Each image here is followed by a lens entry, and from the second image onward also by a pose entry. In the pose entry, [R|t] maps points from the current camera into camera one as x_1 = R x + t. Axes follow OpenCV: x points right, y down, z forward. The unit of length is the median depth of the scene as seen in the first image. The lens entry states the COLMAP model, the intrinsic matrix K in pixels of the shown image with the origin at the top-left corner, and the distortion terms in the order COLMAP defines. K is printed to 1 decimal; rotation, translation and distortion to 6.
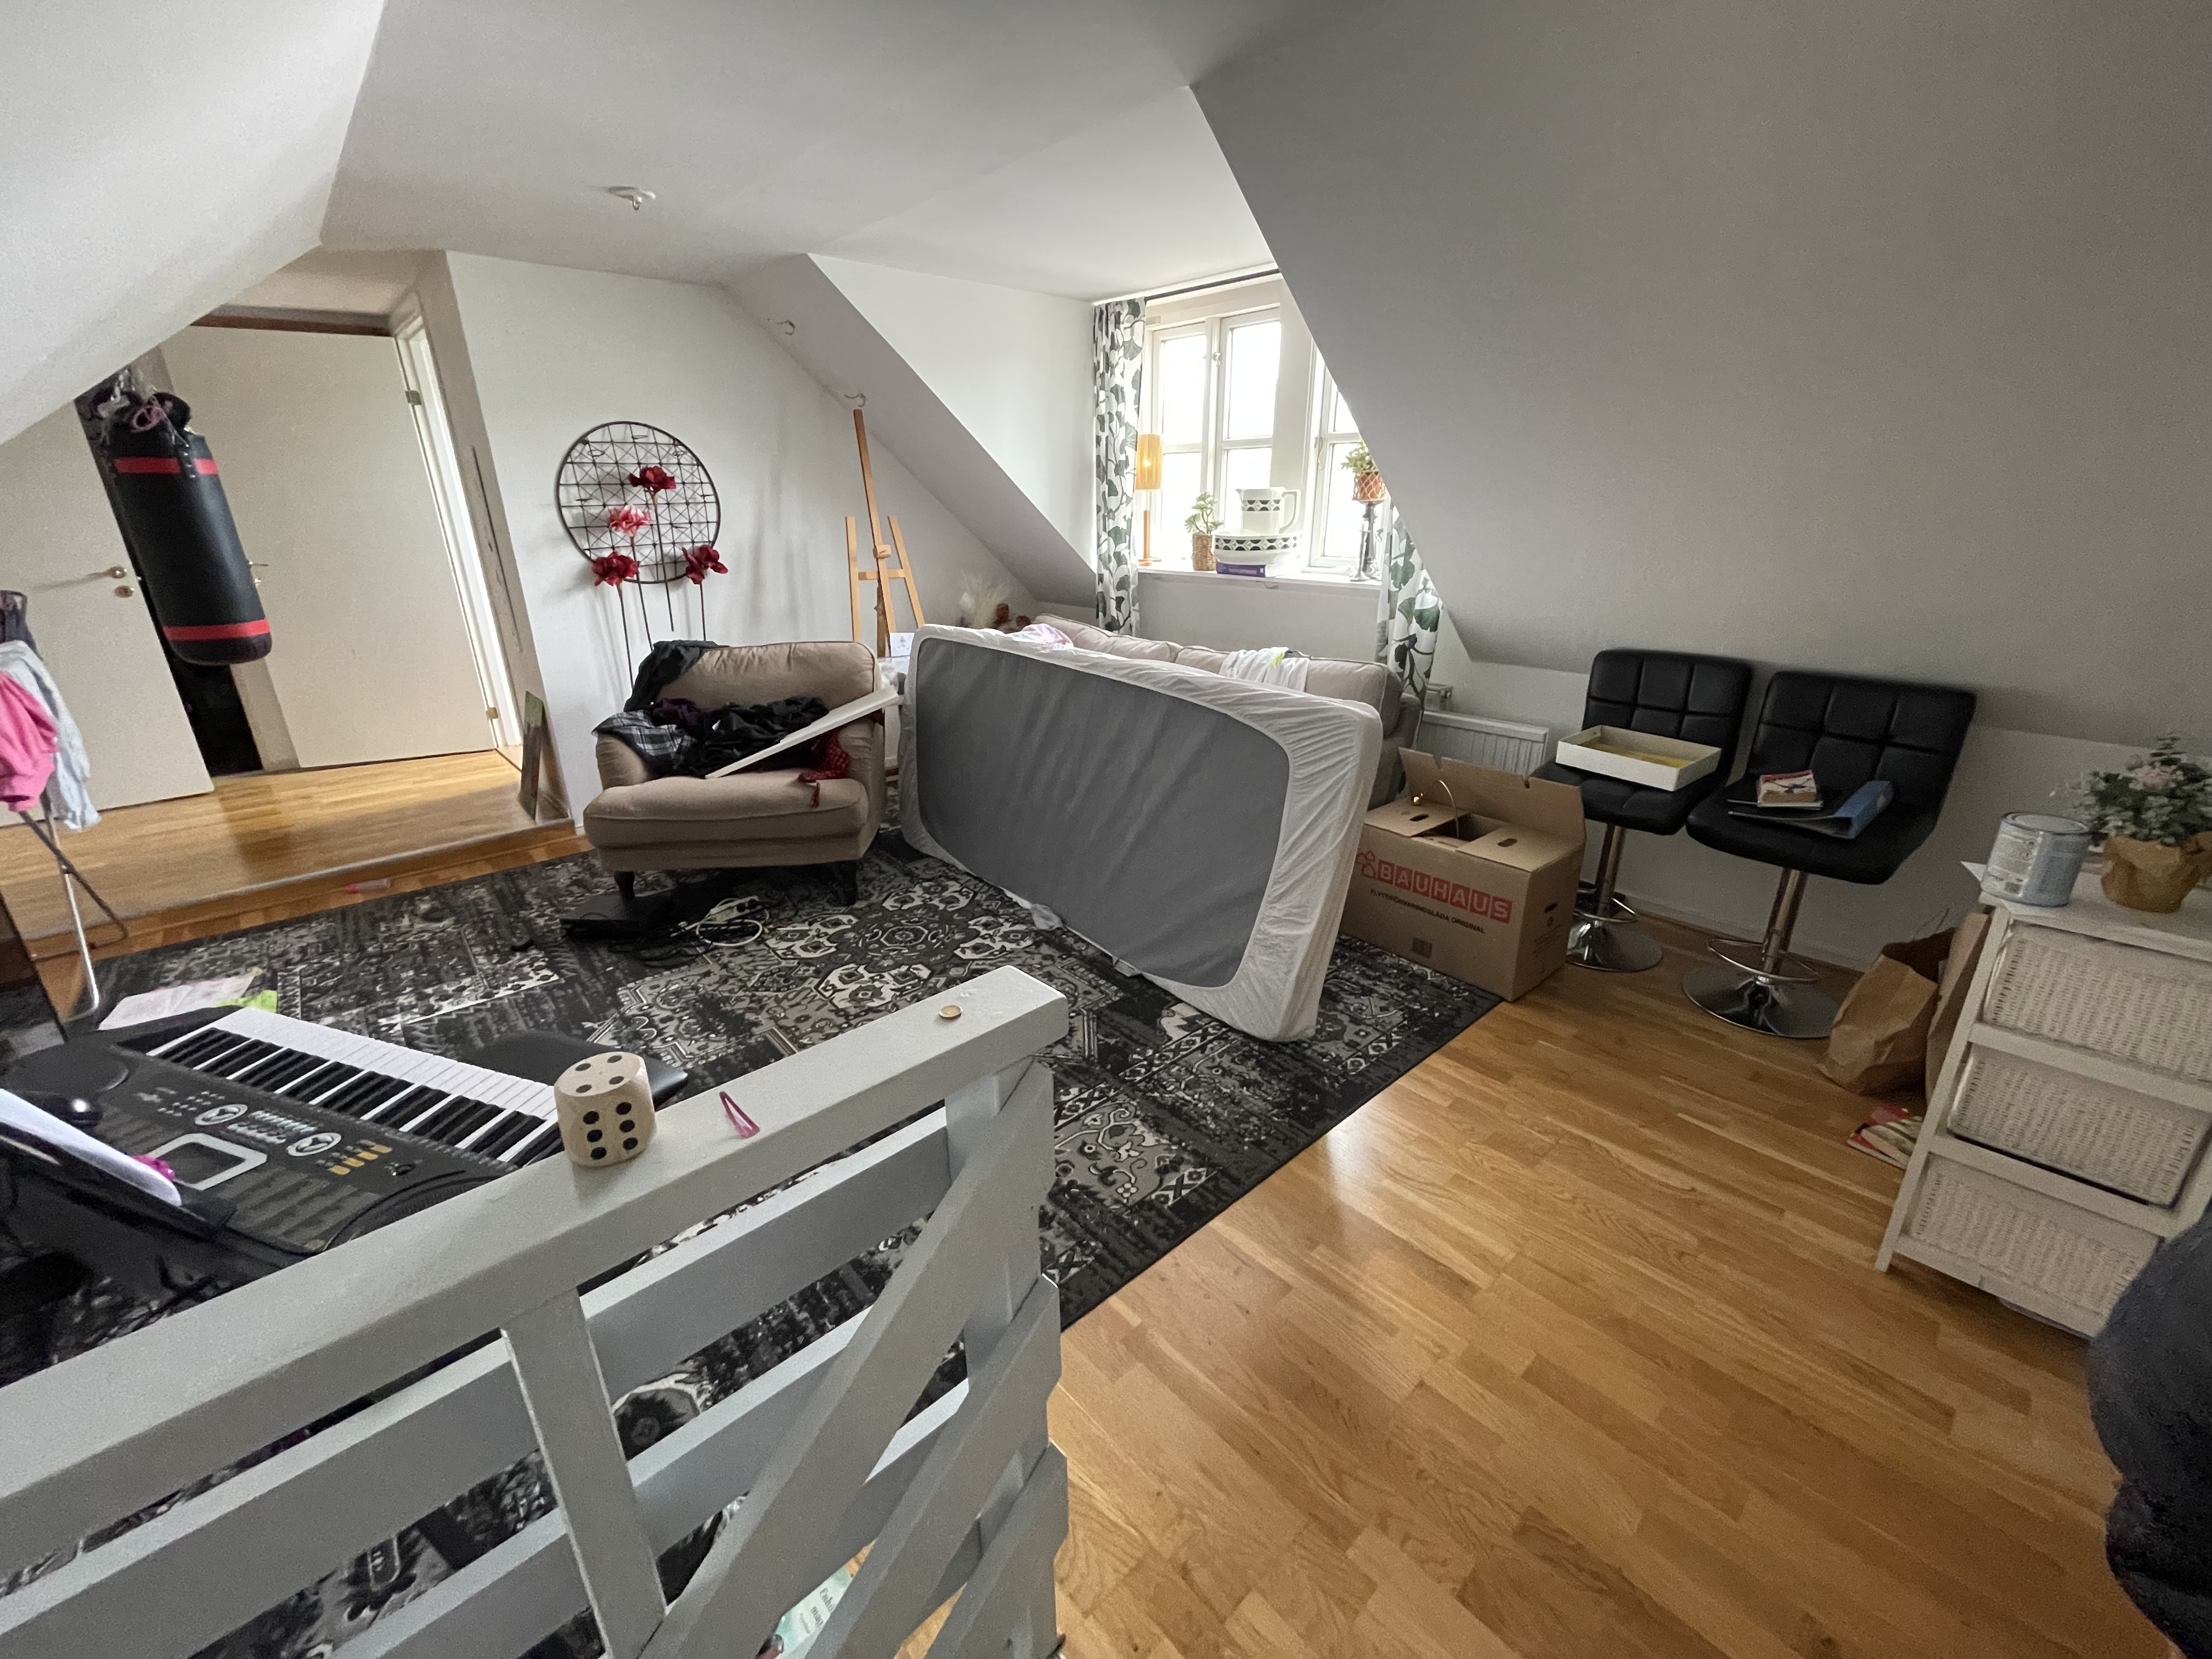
lens RADIAL K [[892.9, 0, 1100.7], [0, 892.9, 828.3], [0, 0, 1]] dist [-0.000907, 0.000142]
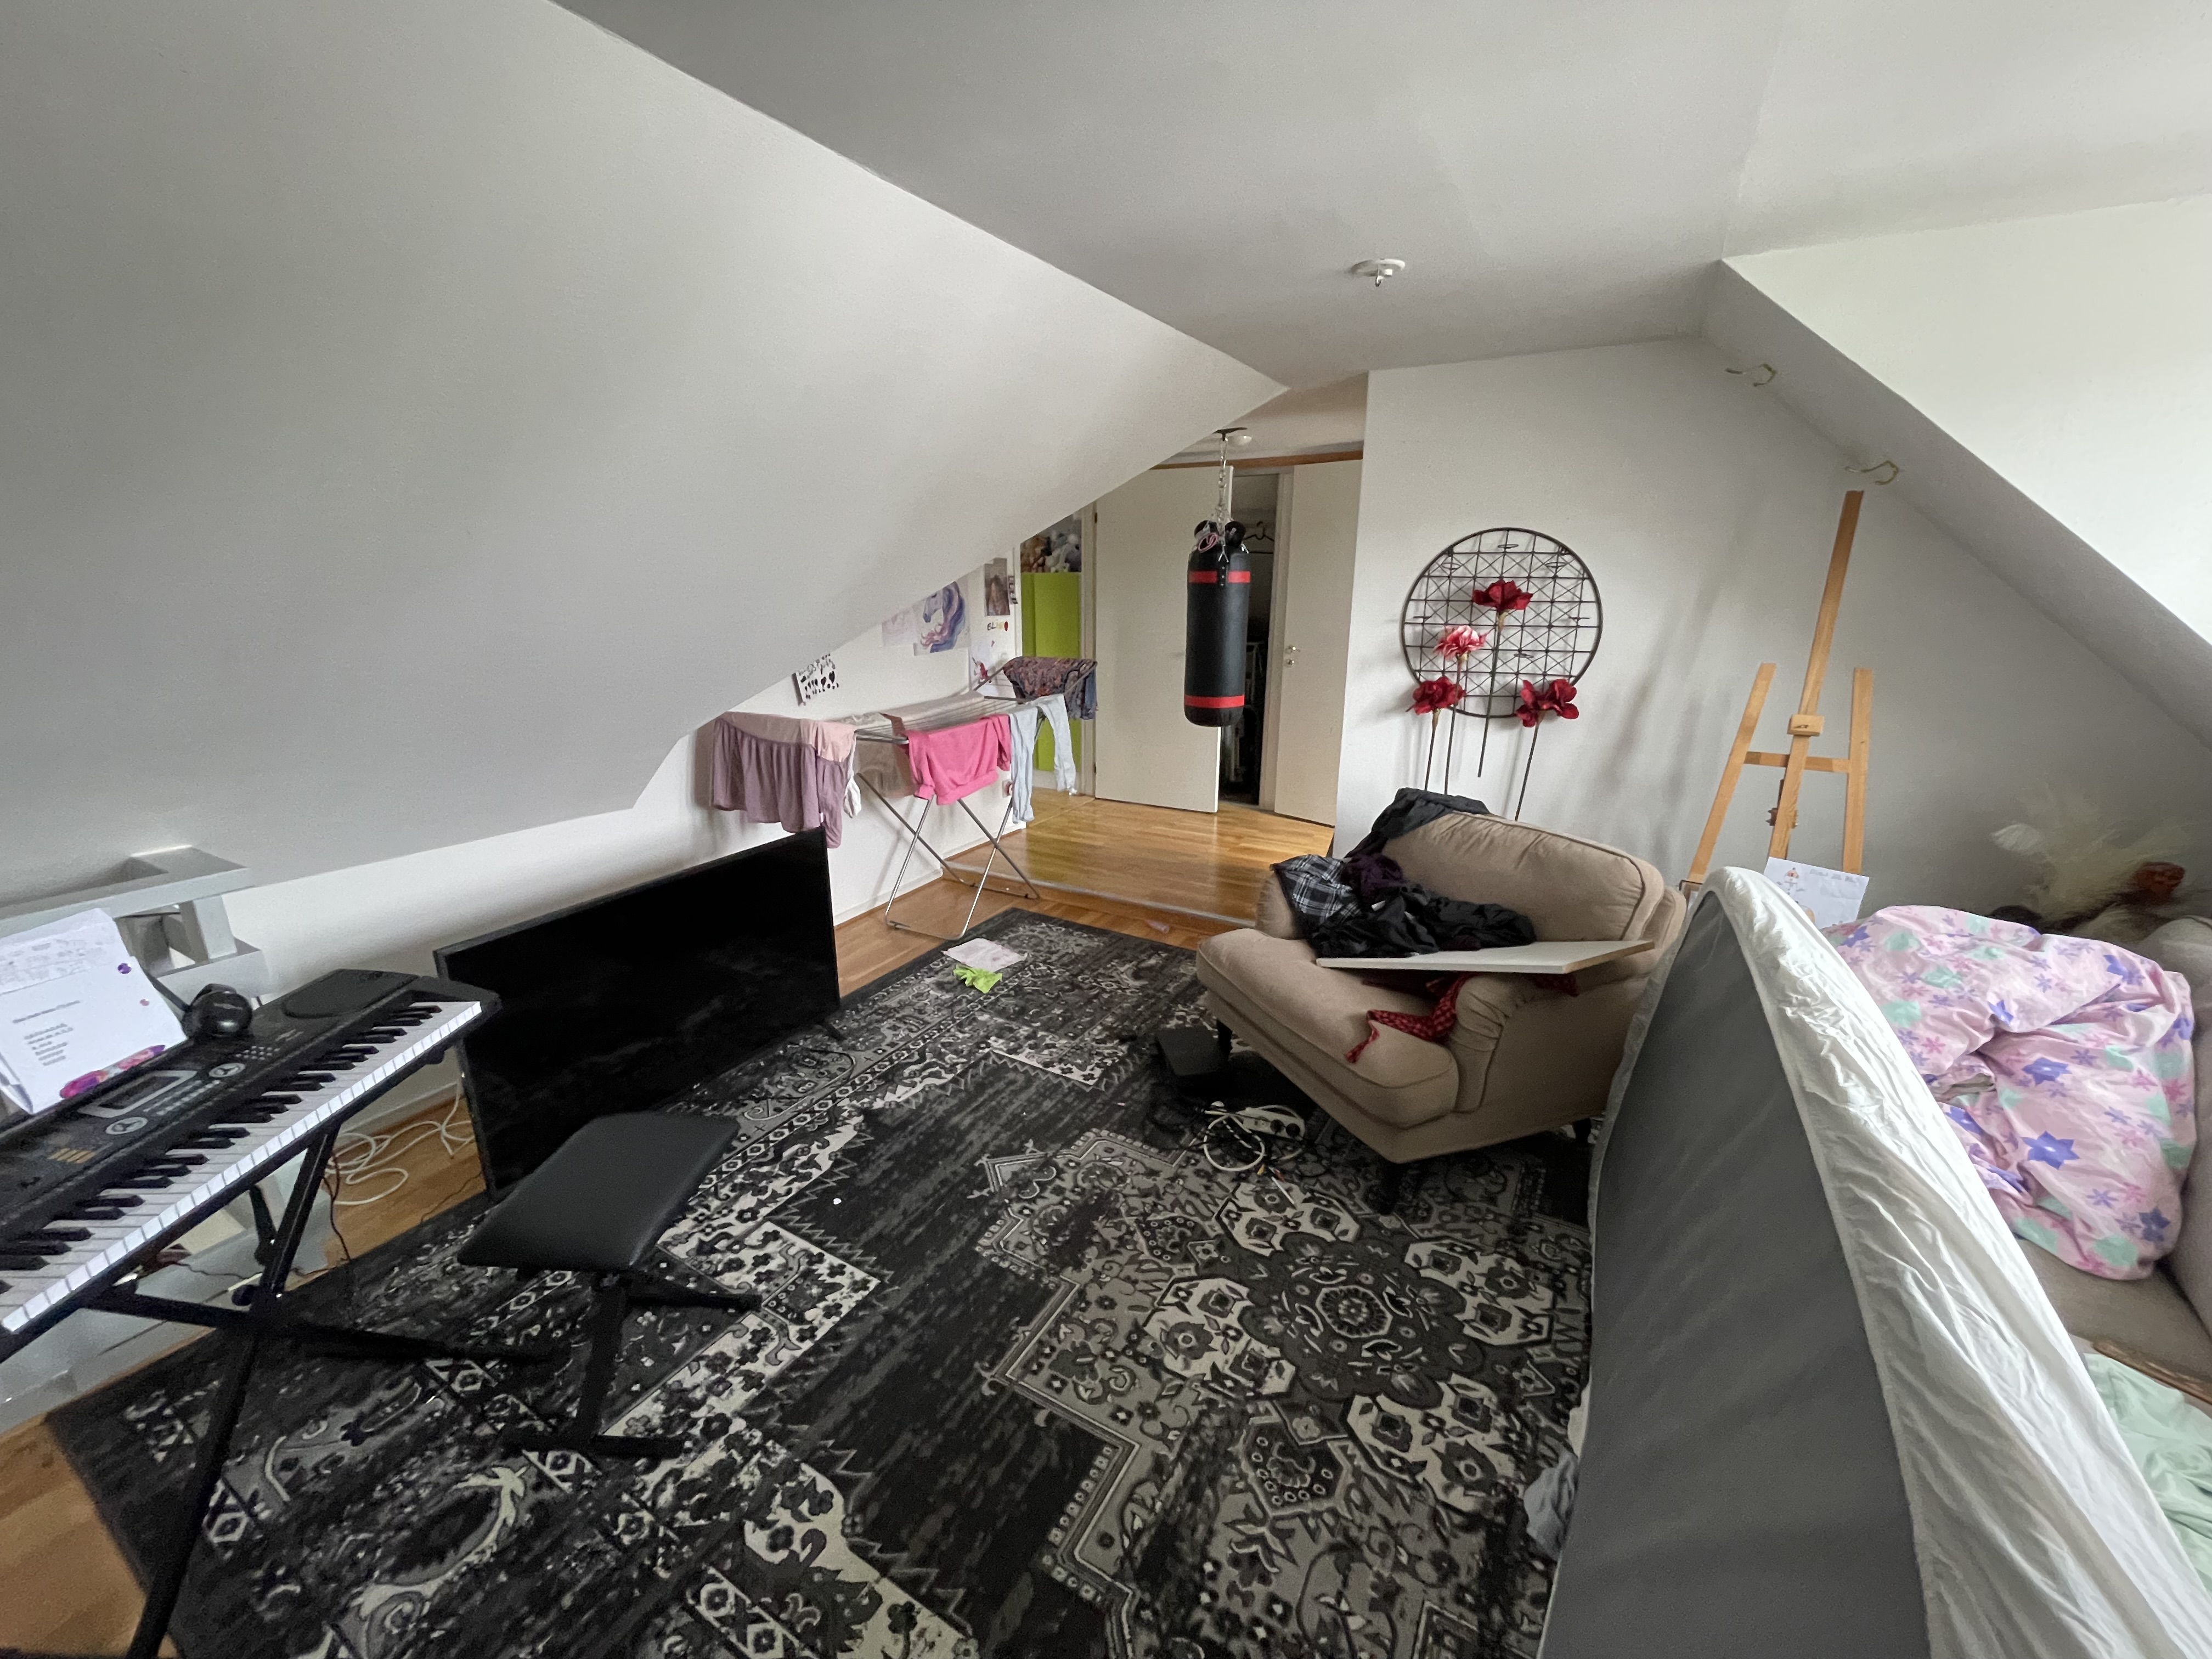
lens RADIAL K [[889.1, 0, 1106.0], [0, 889.1, 829.5], [0, 0, 1]] dist [-0.020451, 0.000075]
pose [[0.302217, 0.274030, -0.913002, 0.202205], [-0.337683, 0.926454, 0.166290, -0.235749], [0.891423, 0.258050, 0.372525, 0.495581]]
